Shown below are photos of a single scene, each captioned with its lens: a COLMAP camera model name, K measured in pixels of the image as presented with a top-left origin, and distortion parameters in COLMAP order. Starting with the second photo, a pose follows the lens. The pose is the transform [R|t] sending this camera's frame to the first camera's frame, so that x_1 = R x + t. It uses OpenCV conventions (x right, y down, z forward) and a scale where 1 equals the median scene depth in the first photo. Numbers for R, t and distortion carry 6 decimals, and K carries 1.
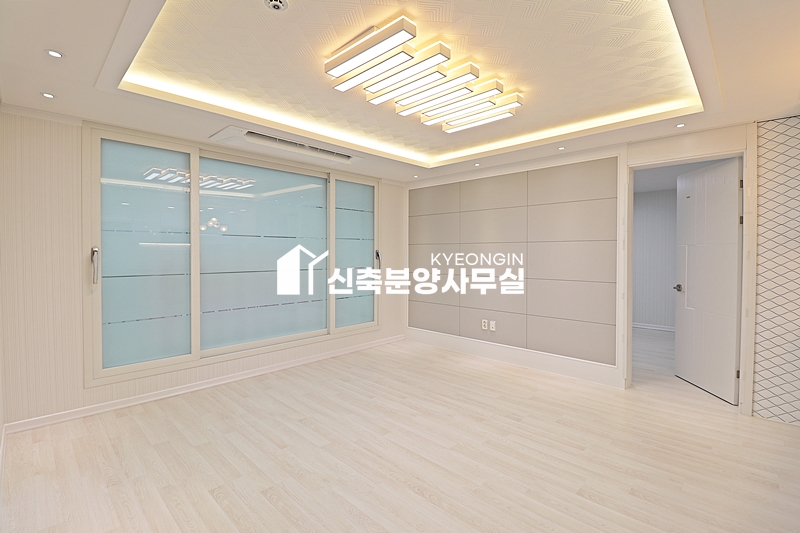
lens RADIAL K [[367.8, 0, 403.1], [0, 367.8, 259.2], [0, 0, 1]] dist [-0.002934, -0.014903]
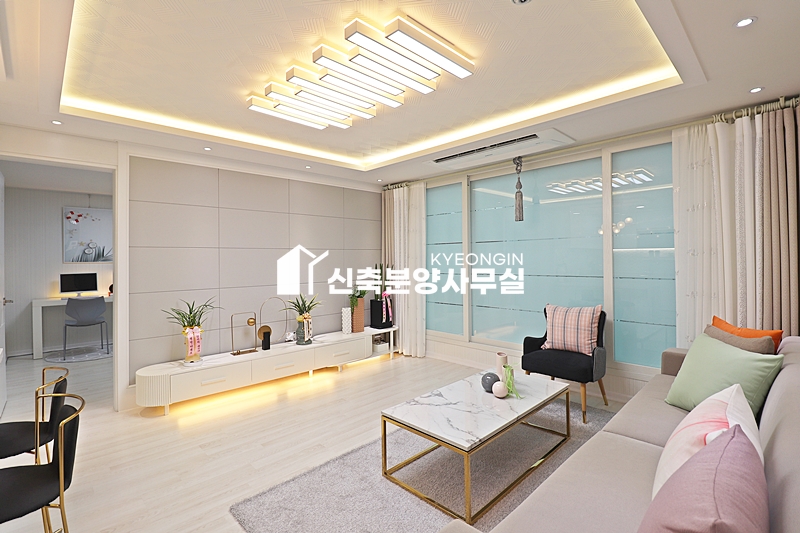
lens RADIAL K [[367.8, 0, 403.1], [0, 367.8, 259.2], [0, 0, 1]] dist [-0.002934, -0.014903]
pose [[-0.029598, -0.003238, -0.999557, 0.741046], [-0.008905, 0.999956, -0.002975, -0.005989], [0.999522, 0.008813, -0.029626, 0.832332]]
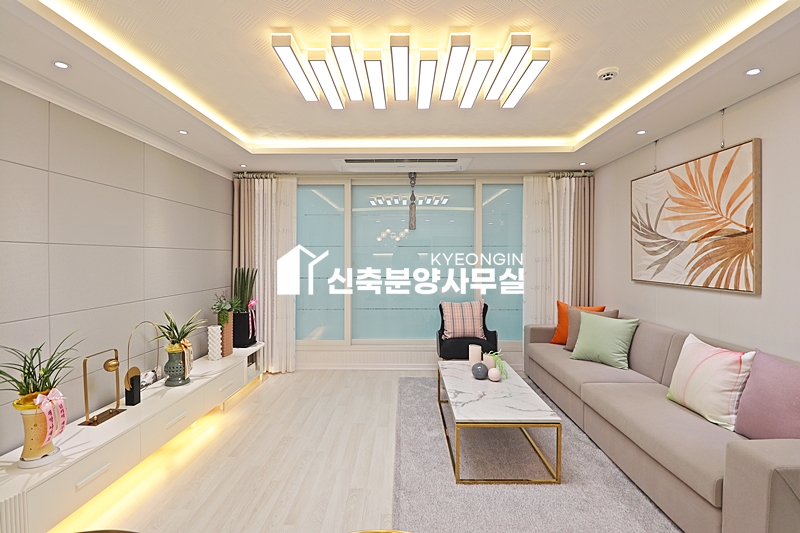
lens RADIAL K [[364.4, 0, 397.4], [0, 364.4, 261.9], [0, 0, 1]] dist [-0.002159, -0.013755]
pose [[0.674894, 0.005973, -0.737891, 0.503136], [-0.012222, 0.999921, -0.003085, -0.013122], [0.737813, 0.011100, 0.674913, 0.285993]]
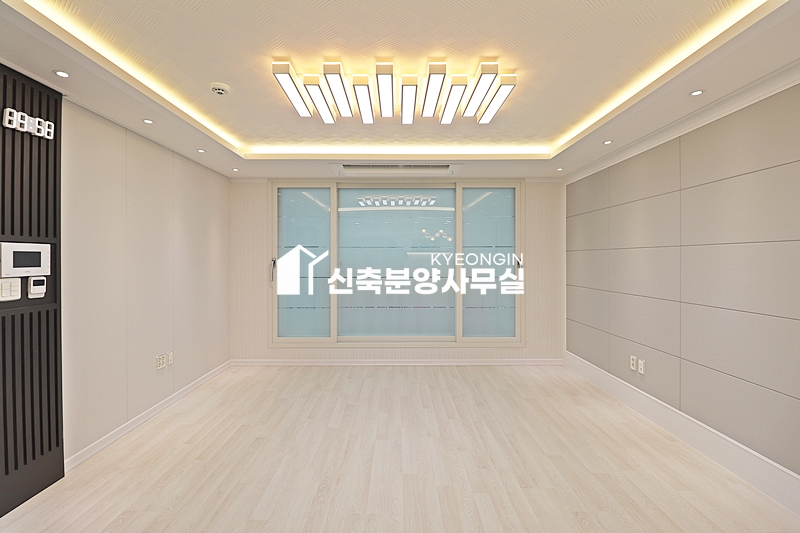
lens RADIAL K [[371.8, 0, 396.2], [0, 371.8, 258.9], [0, 0, 1]] dist [0.000339, -0.009143]
pose [[0.693523, -0.002401, -0.720430, 0.569870], [-0.009651, 0.999874, -0.012623, -0.012412], [0.720370, 0.015707, 0.693412, 0.233336]]
